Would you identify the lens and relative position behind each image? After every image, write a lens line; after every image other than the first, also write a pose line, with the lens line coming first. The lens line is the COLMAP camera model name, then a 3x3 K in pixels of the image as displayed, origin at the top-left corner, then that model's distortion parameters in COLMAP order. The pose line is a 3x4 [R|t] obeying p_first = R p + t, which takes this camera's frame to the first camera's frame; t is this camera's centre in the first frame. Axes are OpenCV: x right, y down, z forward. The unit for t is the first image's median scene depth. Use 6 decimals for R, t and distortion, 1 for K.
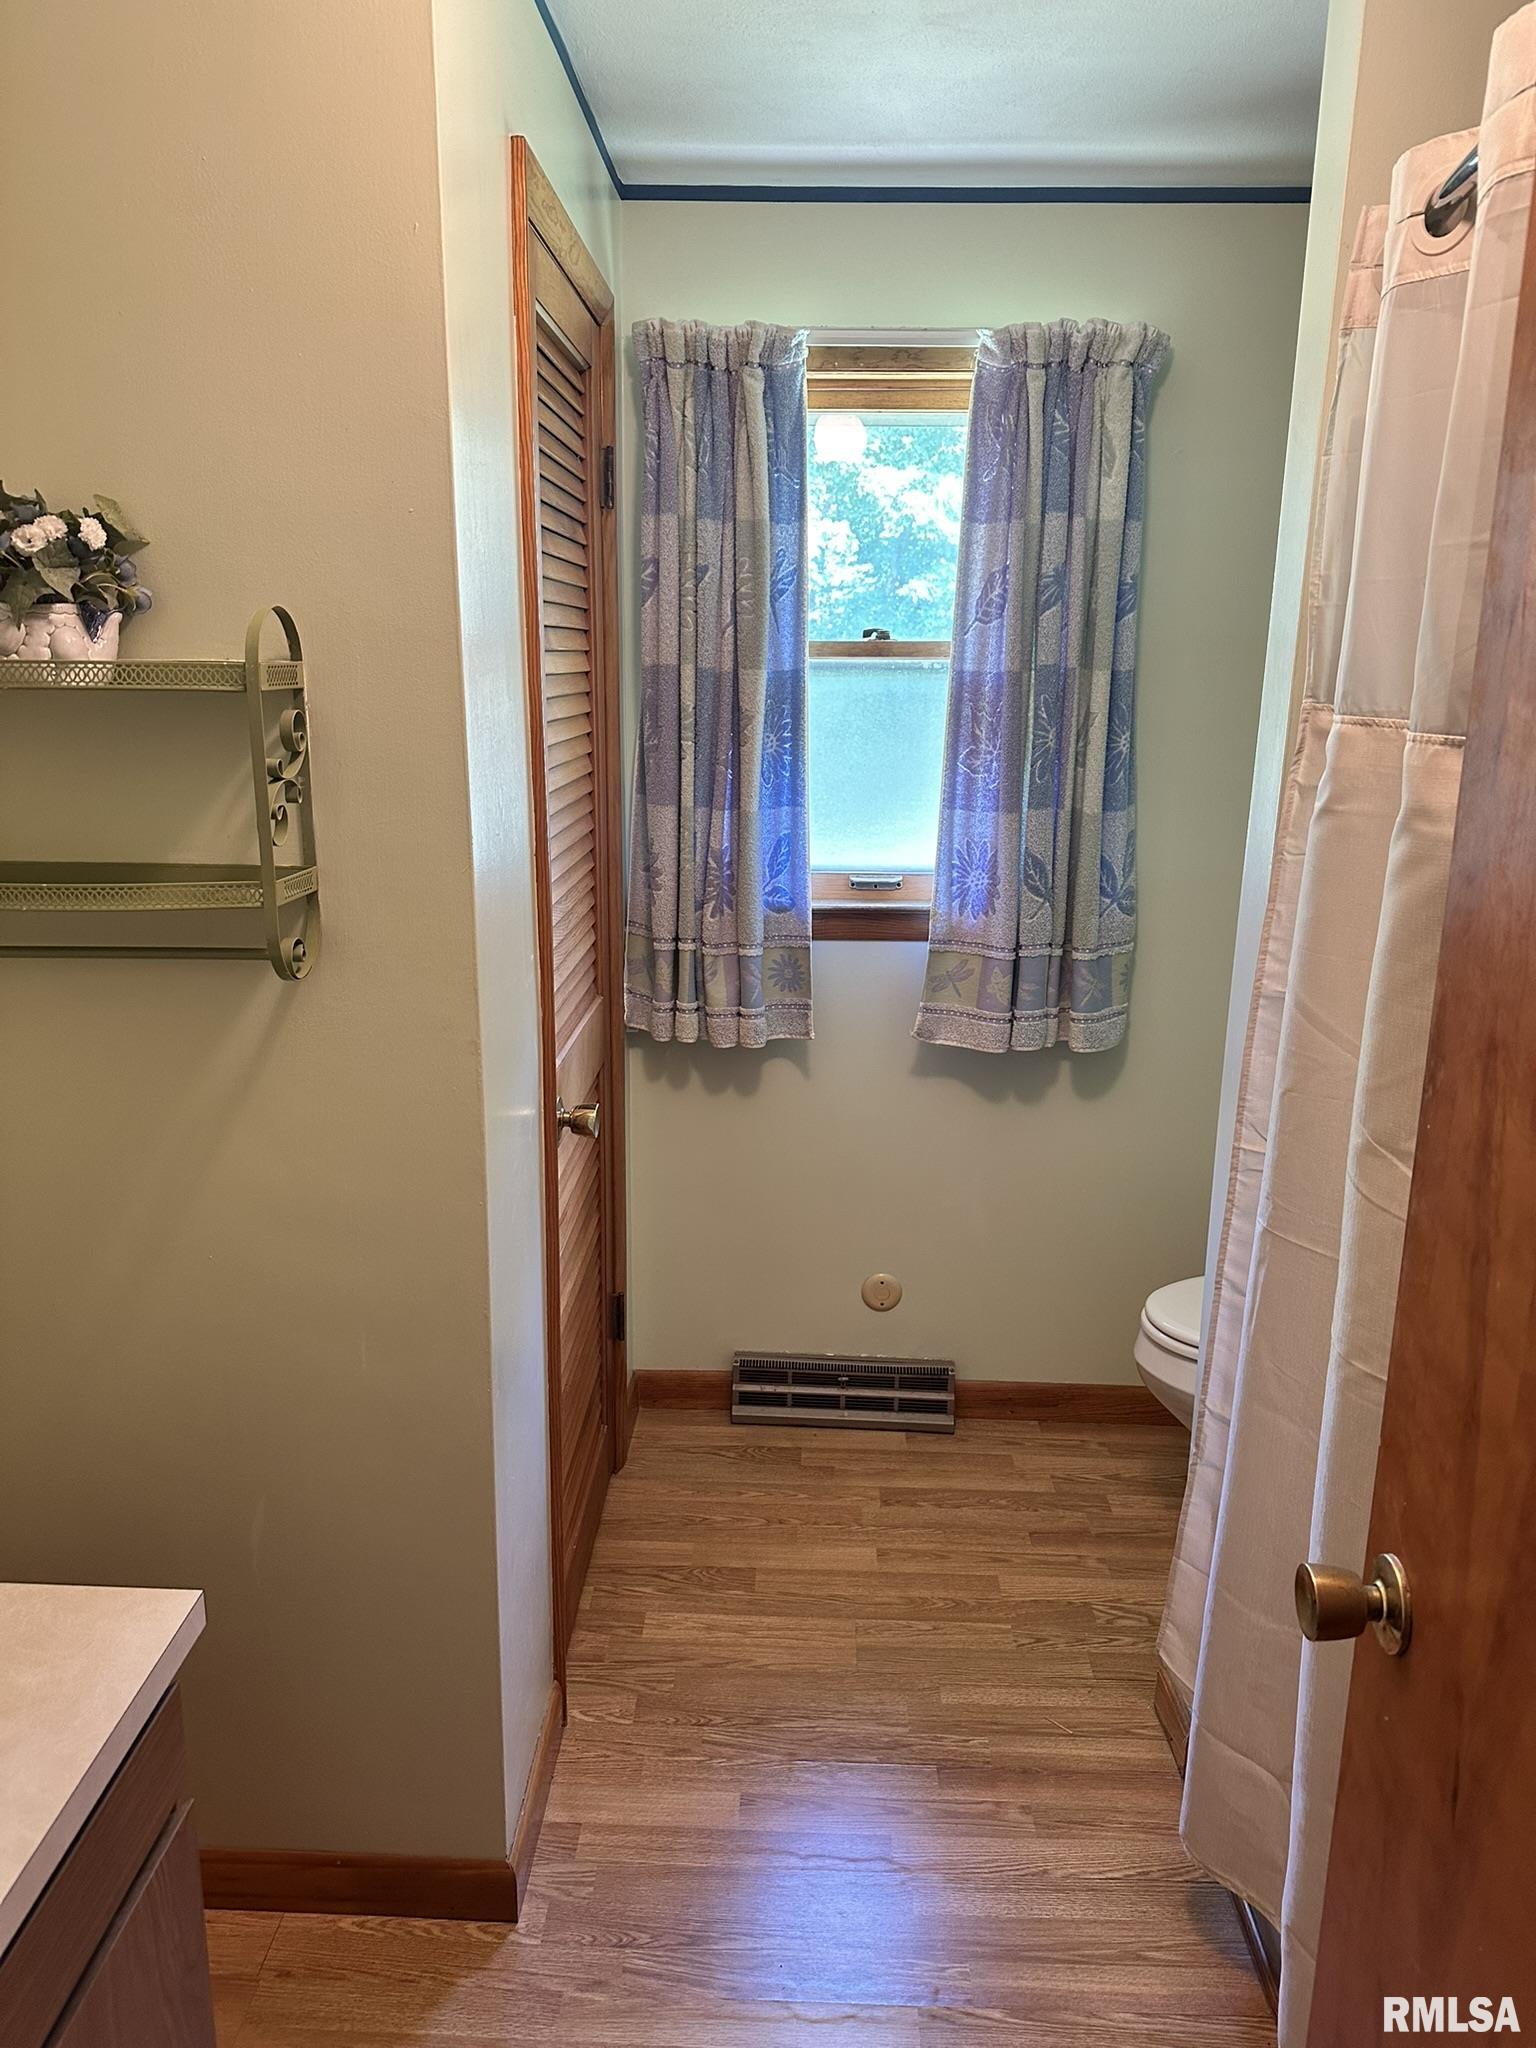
lens RADIAL K [[1425.3, 0, 768.0], [0, 1425.3, 1024.0], [0, 0, 1]] dist [0.001949, -0.009956]
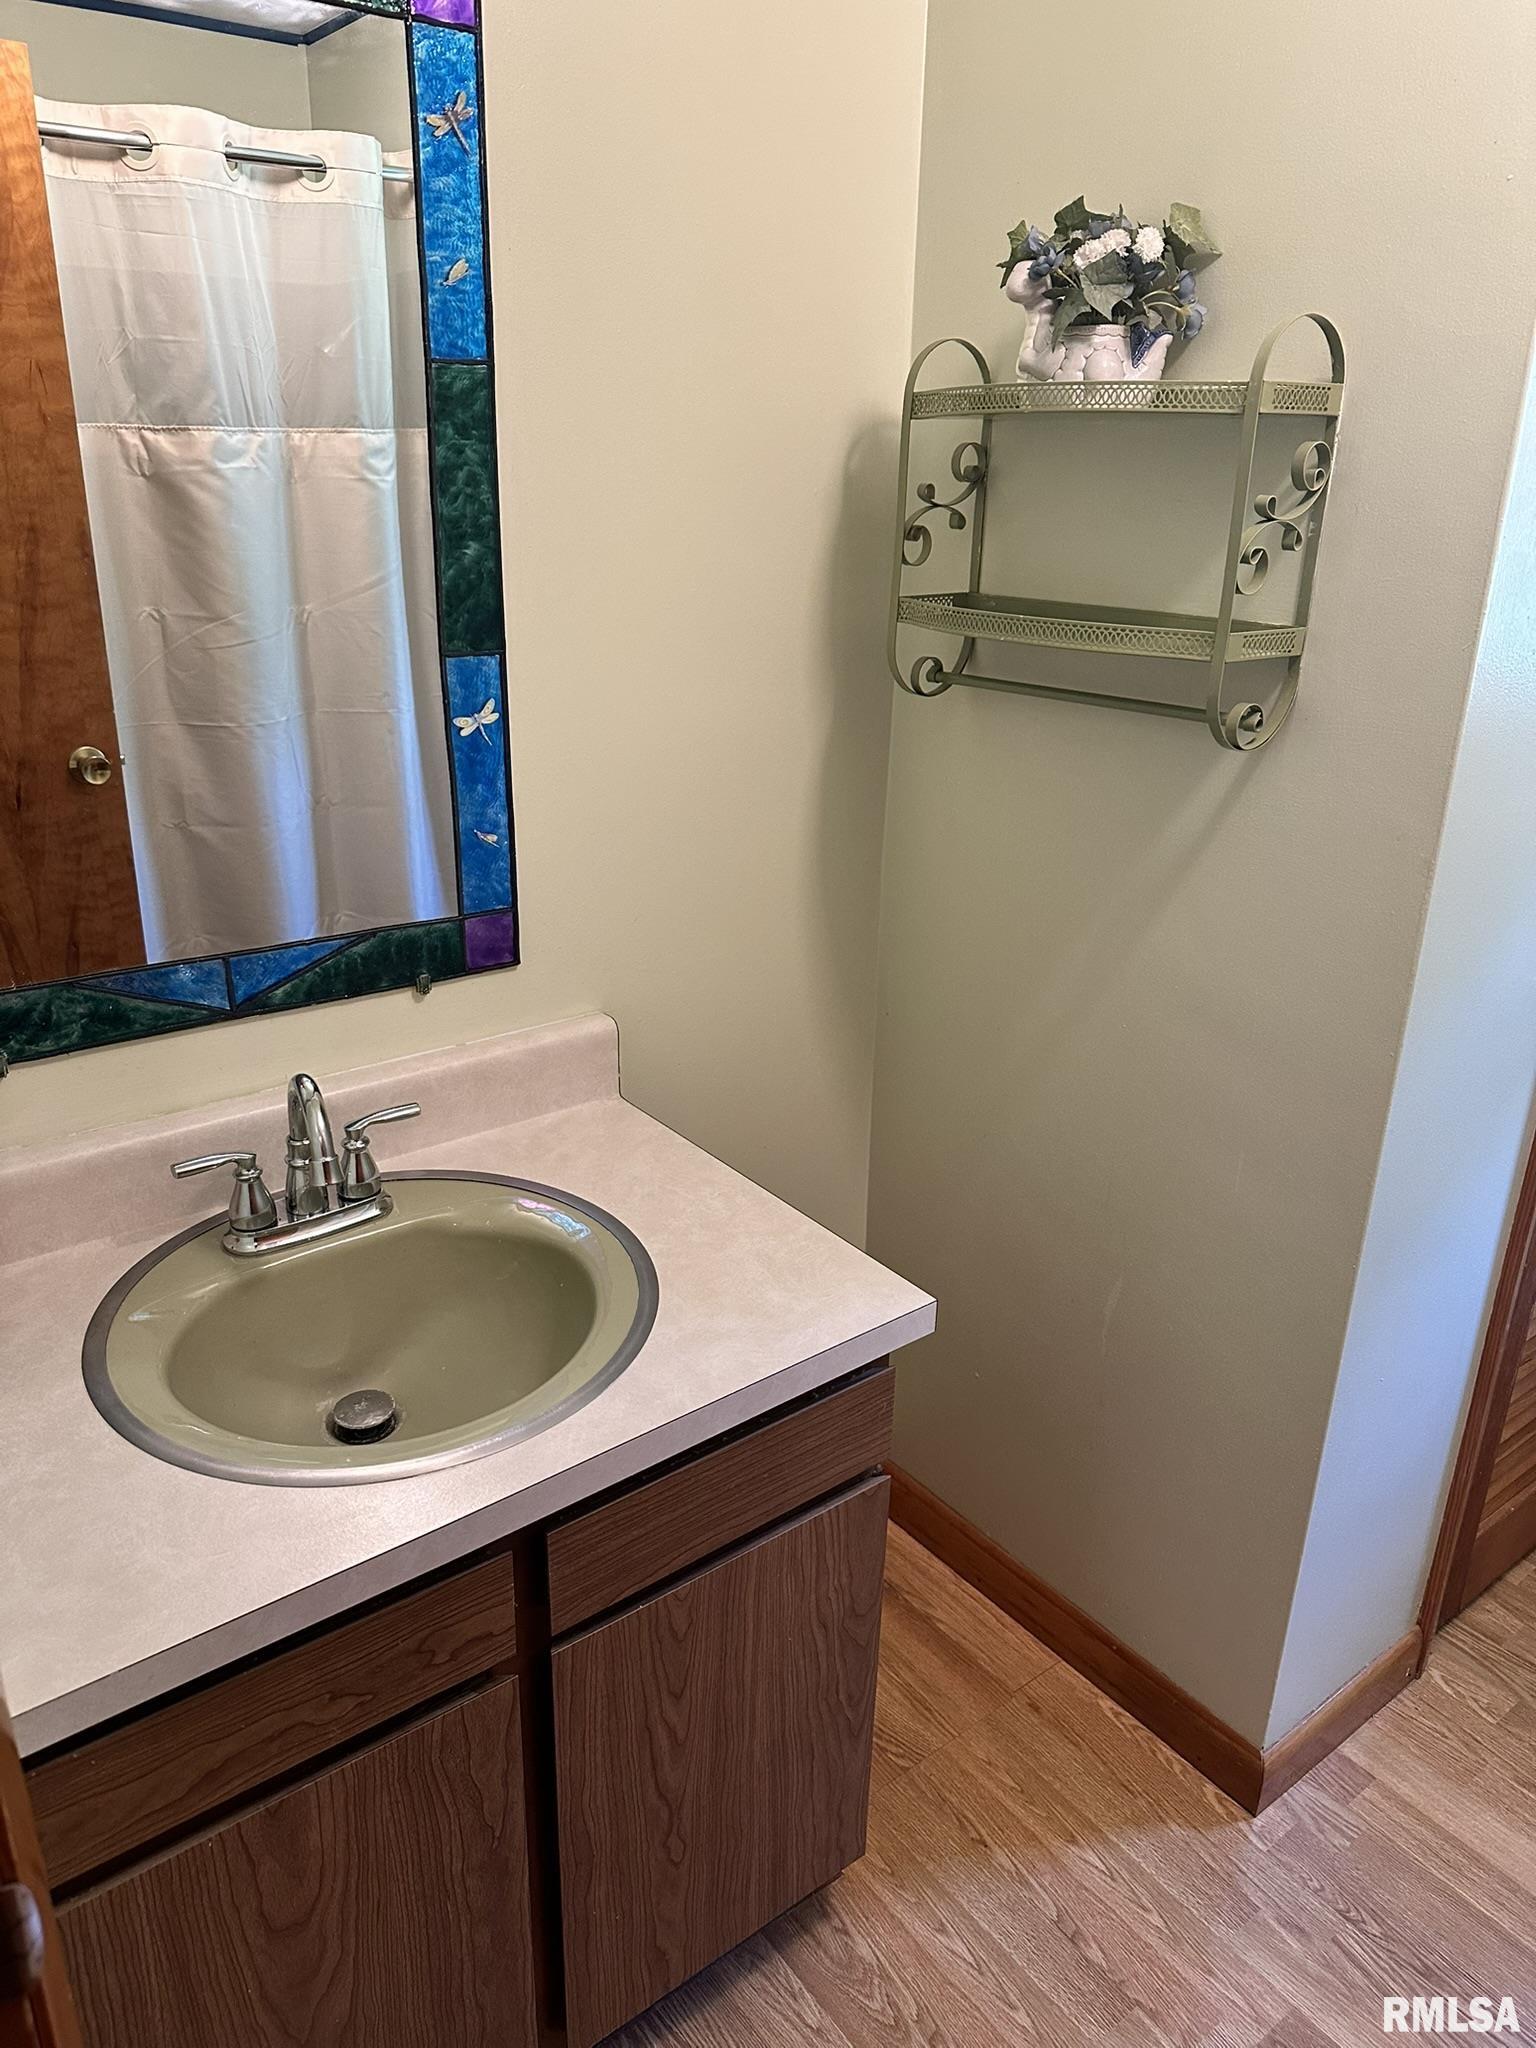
lens RADIAL K [[1425.3, 0, 768.0], [0, 1425.3, 1024.0], [0, 0, 1]] dist [0.001949, -0.009956]
pose [[0.641400, 0.278796, -0.714758, 0.173582], [-0.196120, 0.960265, 0.198566, 0.015178], [0.741716, 0.012818, 0.670591, 0.167741]]
